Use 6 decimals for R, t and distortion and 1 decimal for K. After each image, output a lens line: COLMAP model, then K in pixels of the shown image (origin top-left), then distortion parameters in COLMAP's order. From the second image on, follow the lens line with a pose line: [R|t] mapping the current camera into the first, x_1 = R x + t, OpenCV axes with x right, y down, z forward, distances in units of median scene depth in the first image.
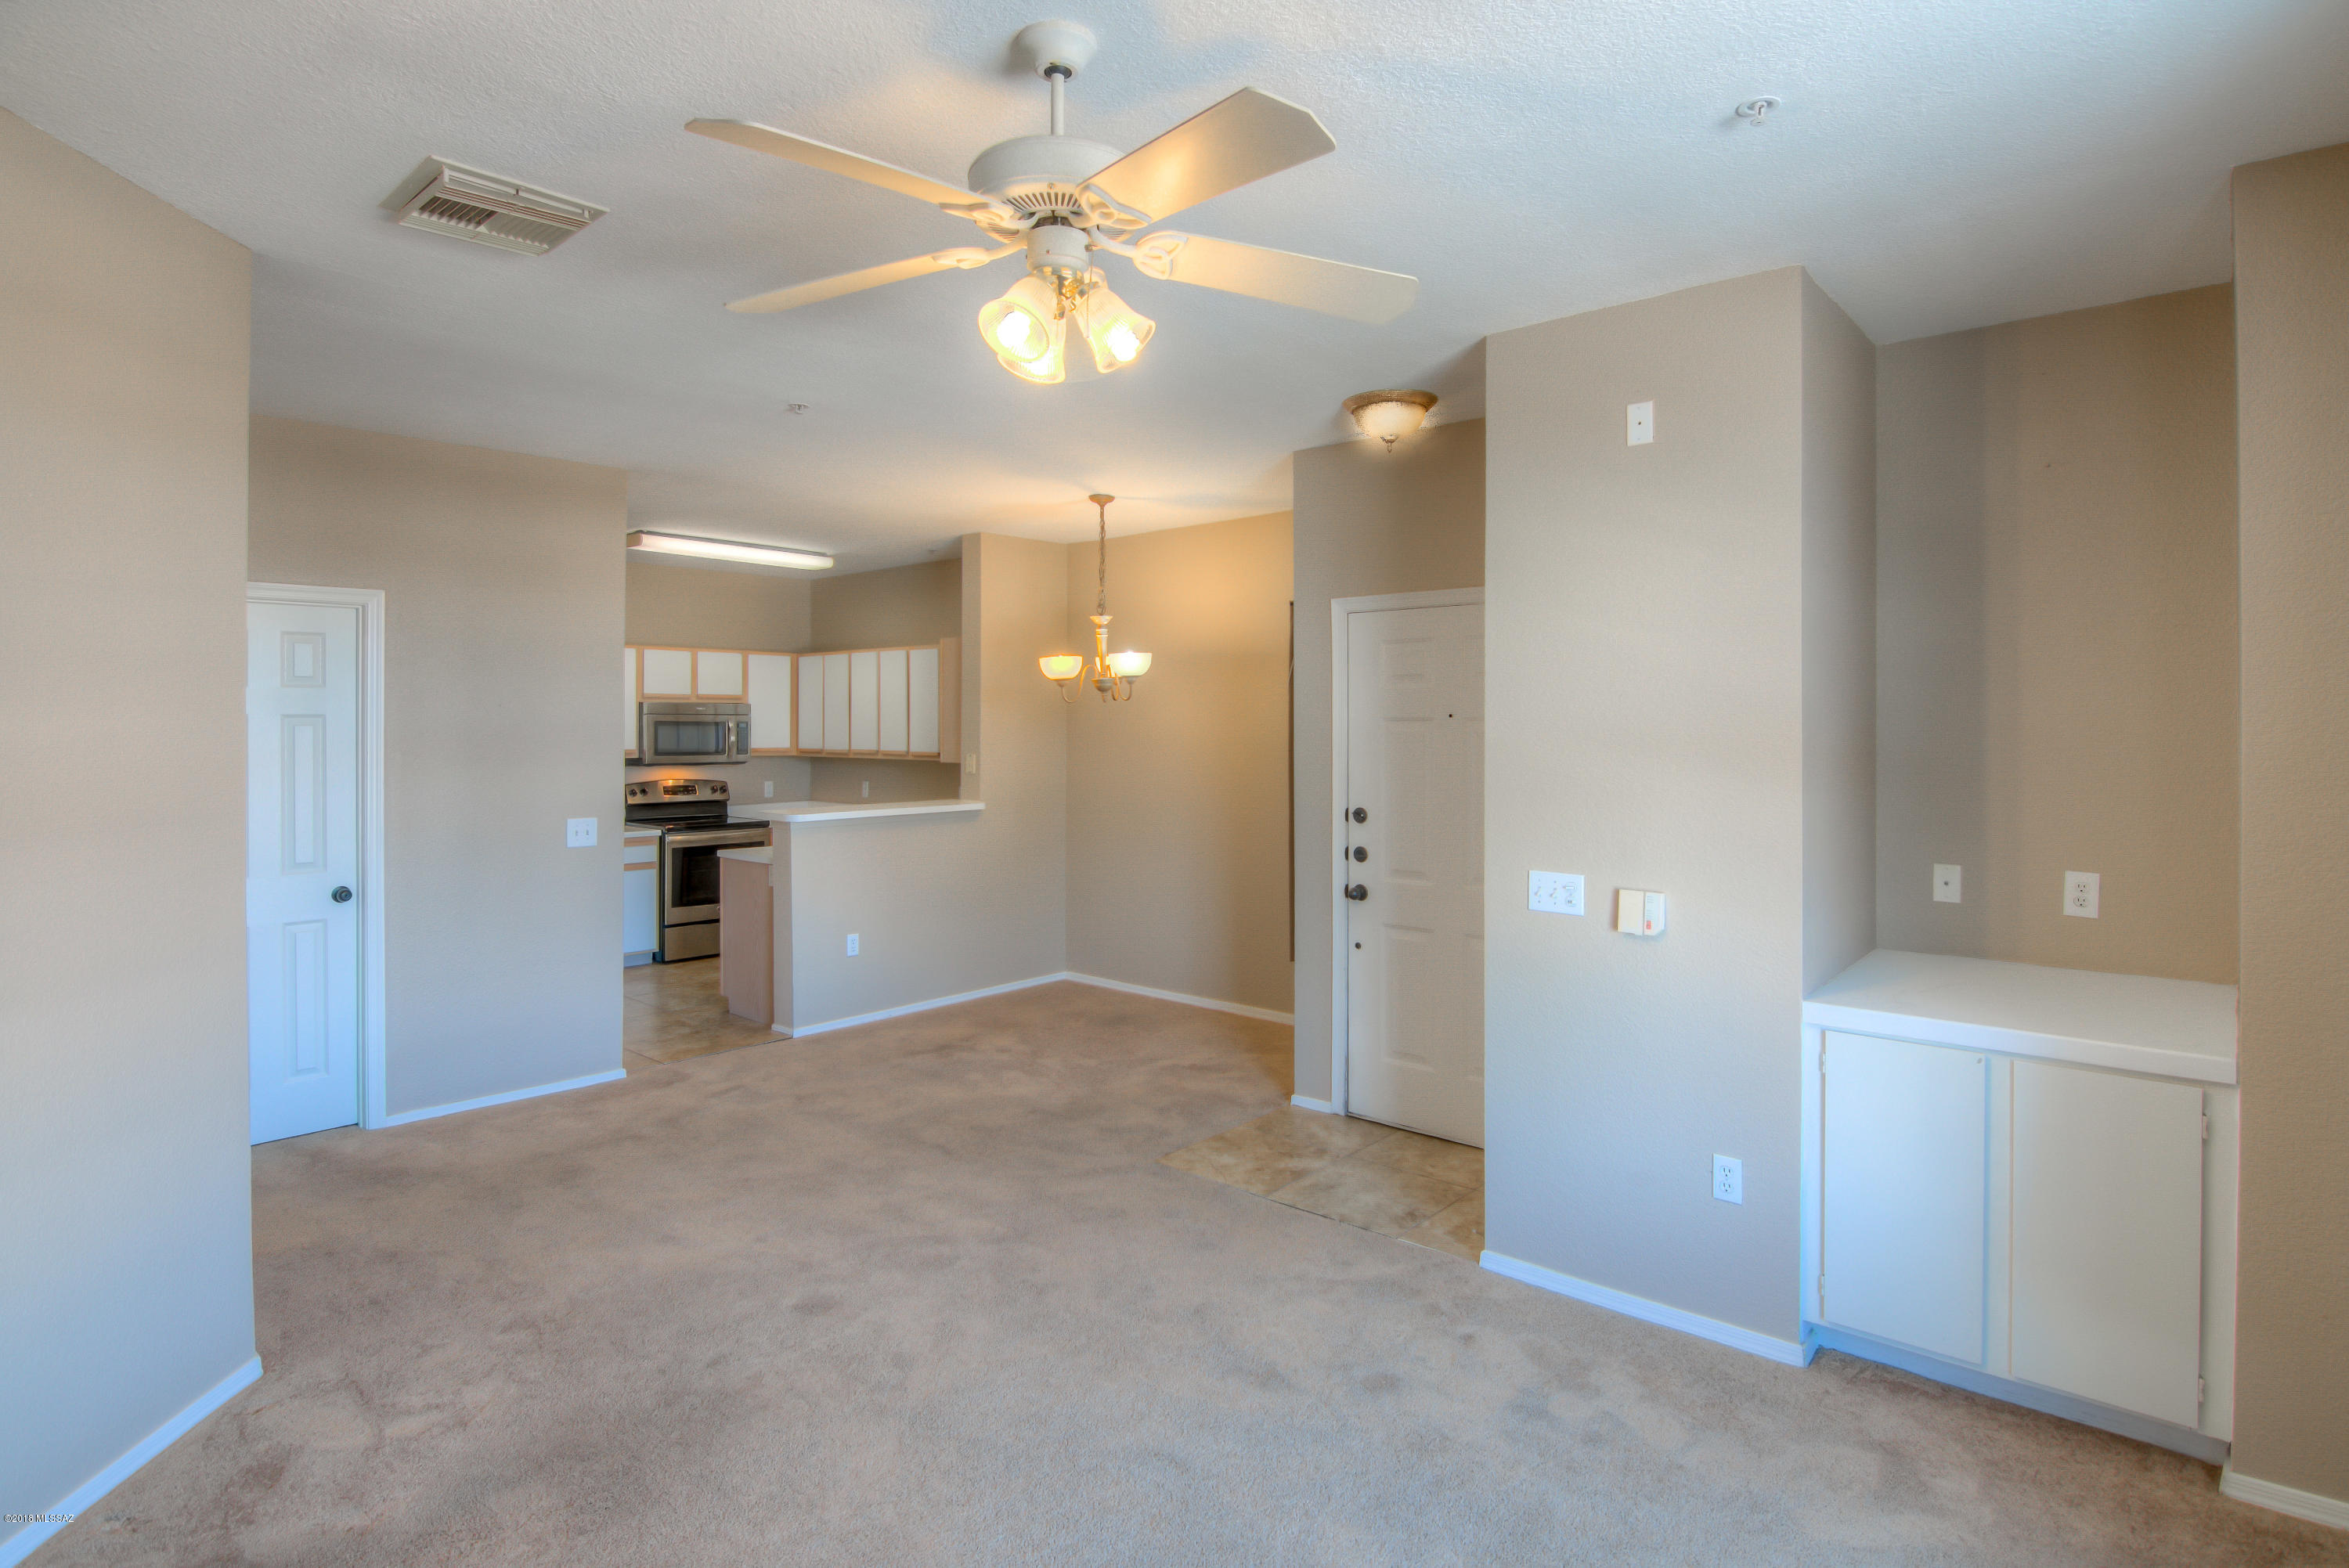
lens RADIAL K [[1188.6, 0, 1129.5], [0, 1188.6, 732.6], [0, 0, 1]] dist [-0.004927, -0.000092]
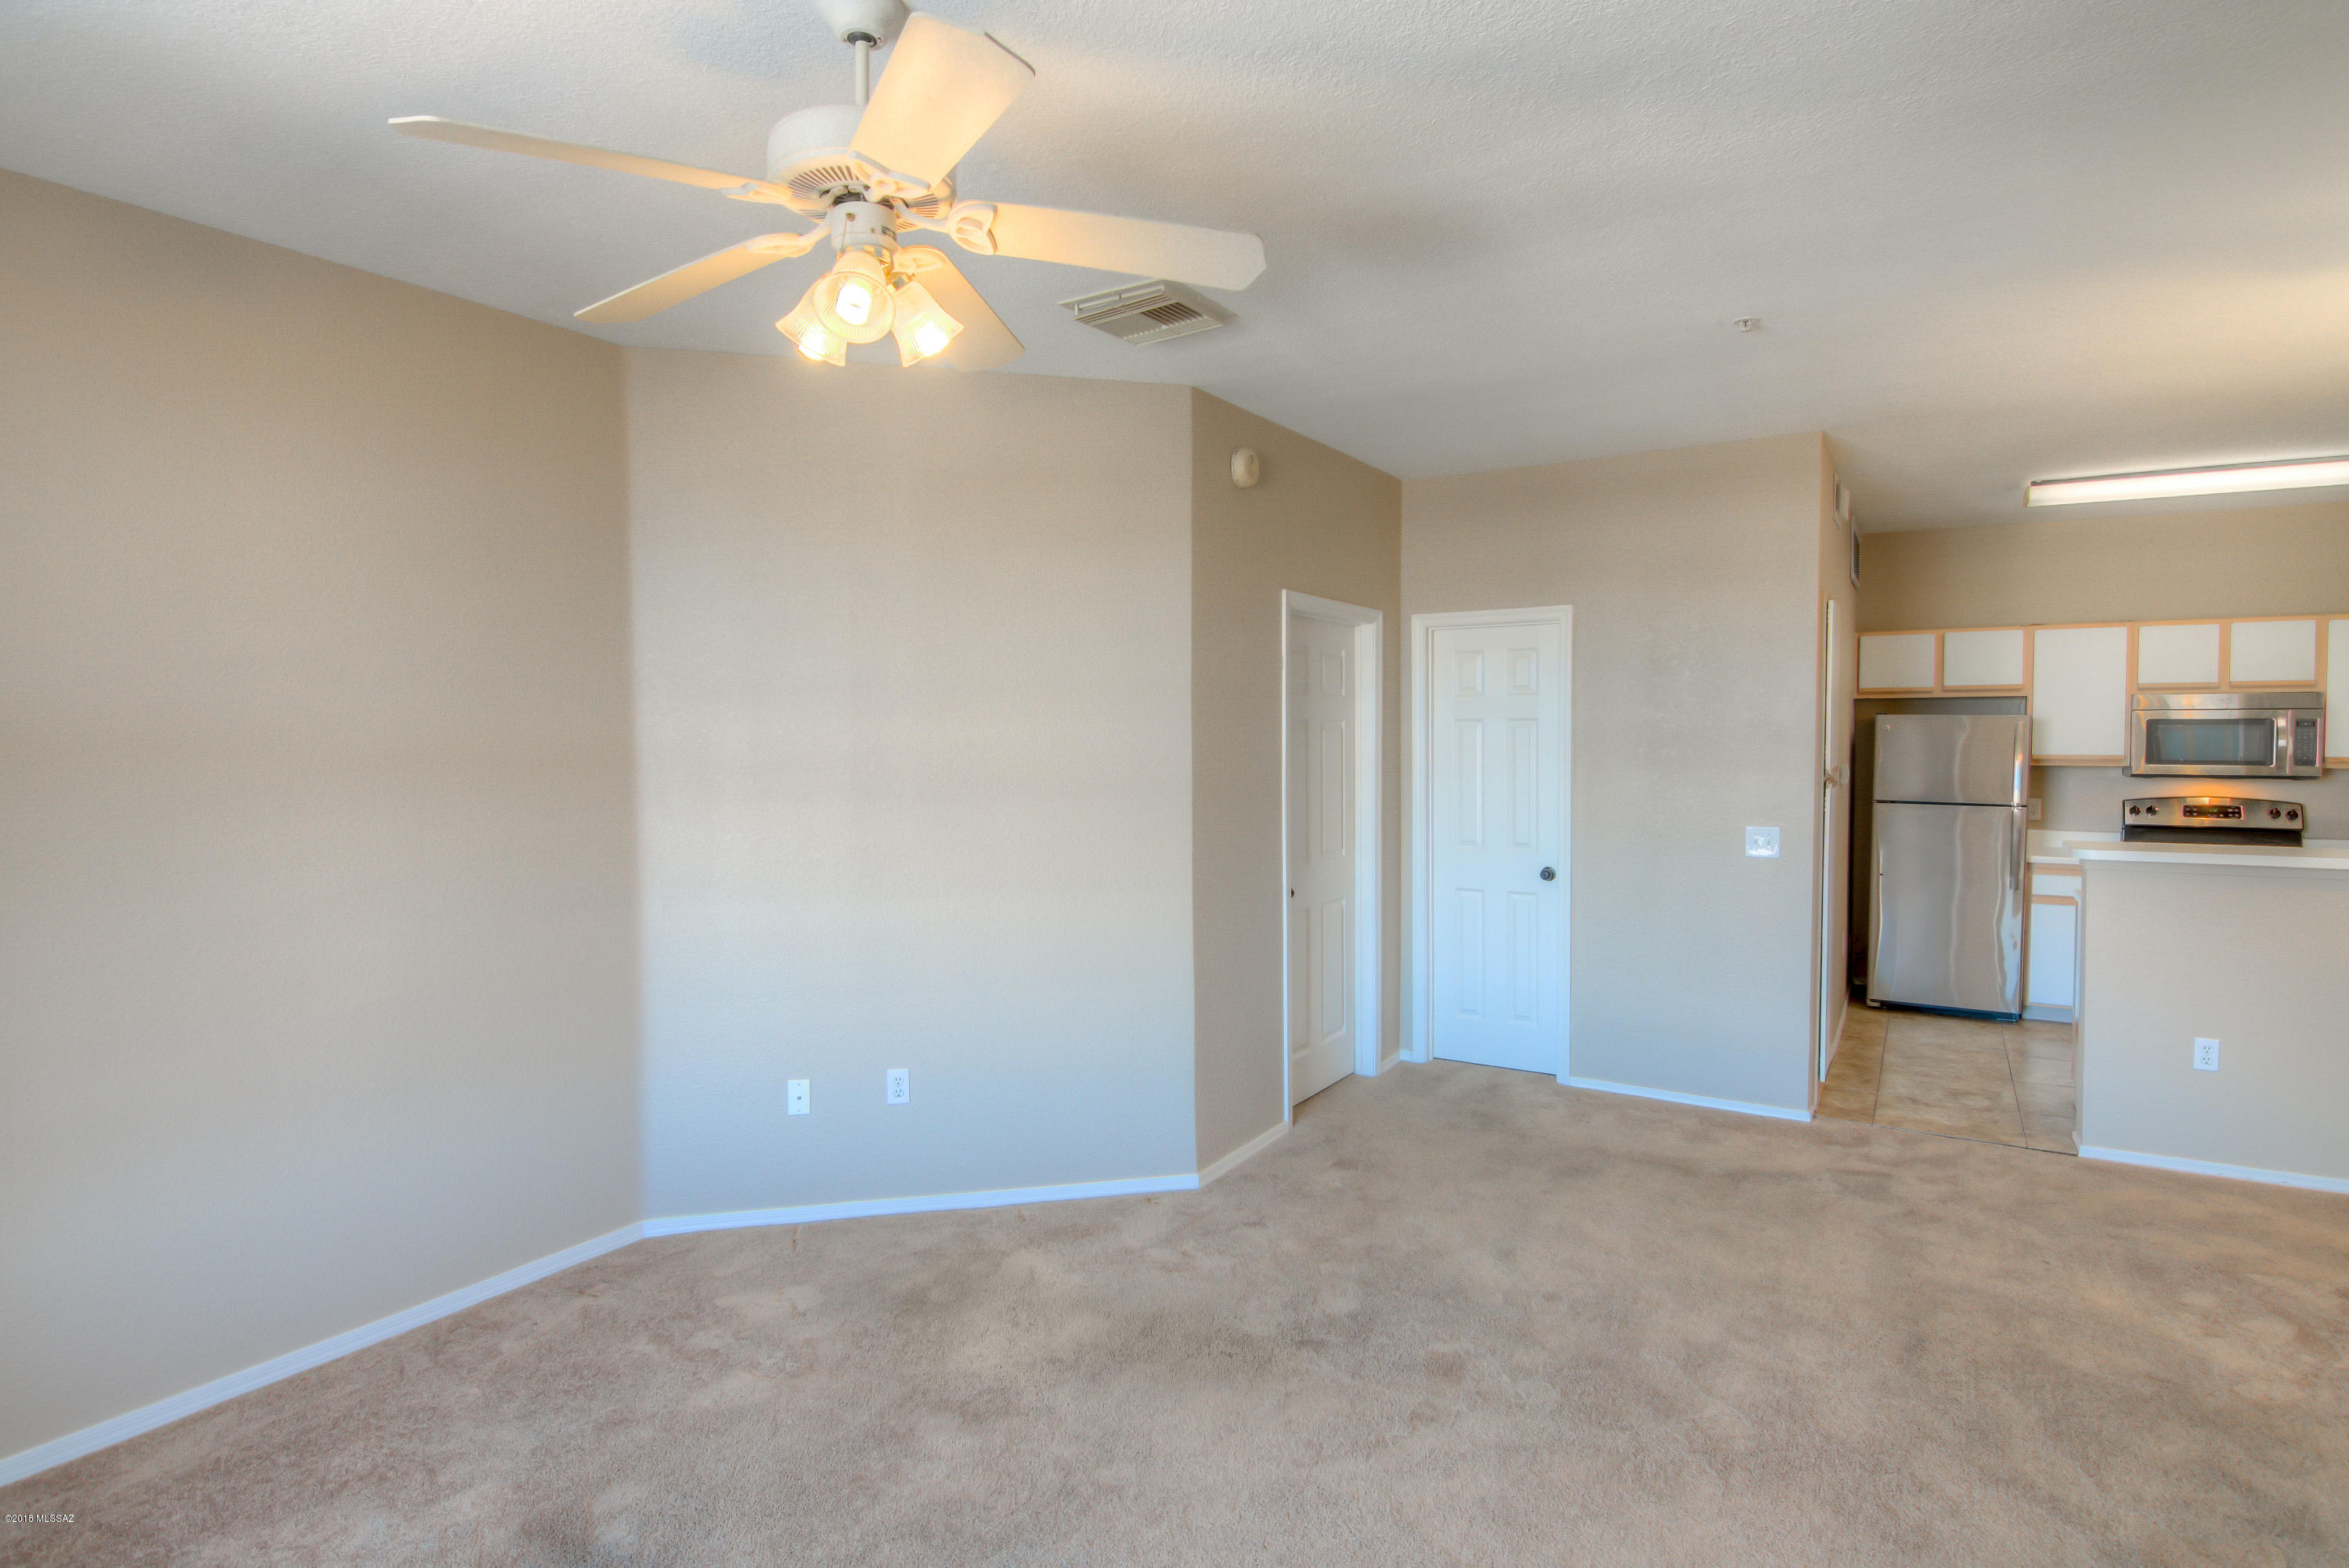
lens RADIAL K [[1182.9, 0, 1210.7], [0, 1182.9, 767.8], [0, 0, 1]] dist [-0.016634, -0.000597]
pose [[0.218606, 0.028184, -0.975406, 0.208182], [-0.000660, 0.999587, 0.028735, 0.000379], [0.975813, -0.005638, 0.218535, 0.236130]]
